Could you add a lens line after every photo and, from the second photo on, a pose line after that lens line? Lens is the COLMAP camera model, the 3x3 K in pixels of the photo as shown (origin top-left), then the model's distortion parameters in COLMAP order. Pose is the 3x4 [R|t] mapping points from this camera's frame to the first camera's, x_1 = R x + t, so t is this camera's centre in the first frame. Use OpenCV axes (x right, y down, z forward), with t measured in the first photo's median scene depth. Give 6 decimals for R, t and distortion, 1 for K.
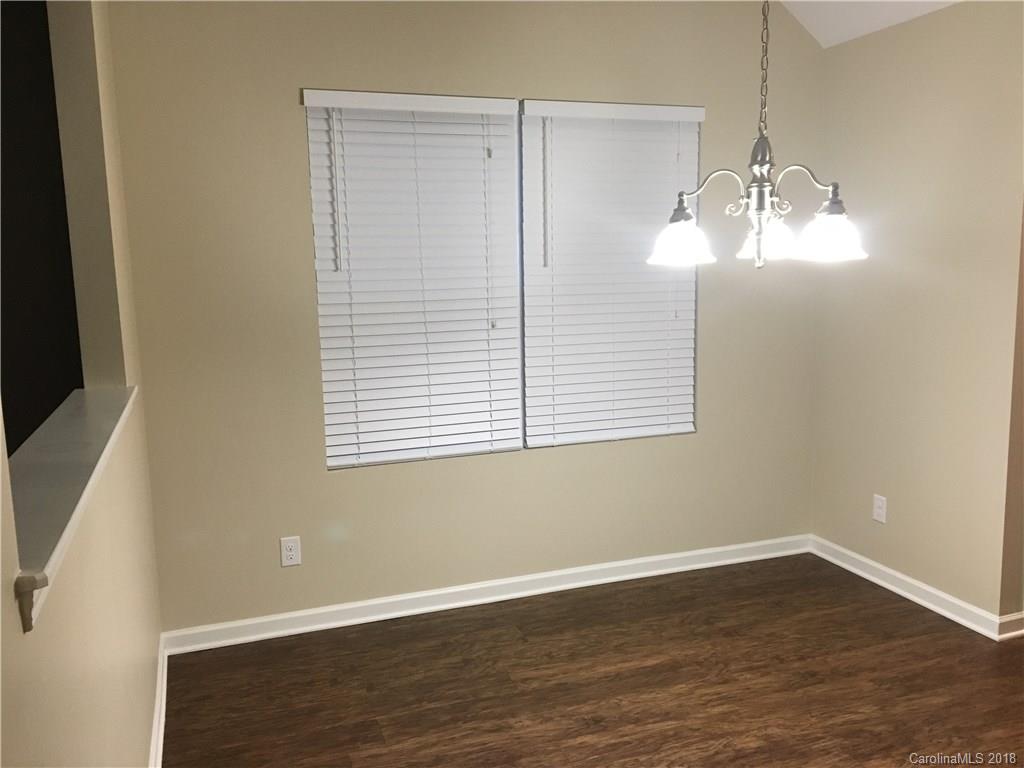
lens RADIAL K [[852.0, 0, 514.7], [0, 852.0, 382.4], [0, 0, 1]] dist [0.105363, -0.169668]
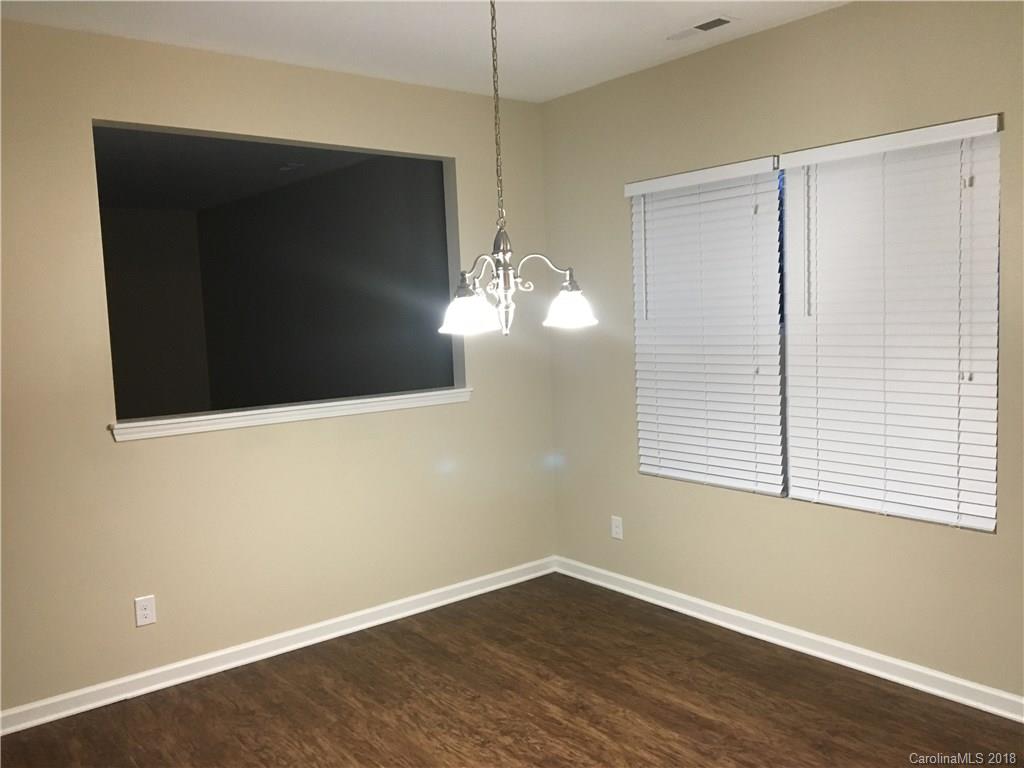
lens RADIAL K [[852.0, 0, 514.7], [0, 852.0, 382.4], [0, 0, 1]] dist [0.105363, -0.169668]
pose [[0.336615, 0.090243, -0.937308, 0.978083], [-0.104196, 0.992854, 0.058170, -0.094697], [0.935860, 0.078083, 0.343613, 0.407475]]
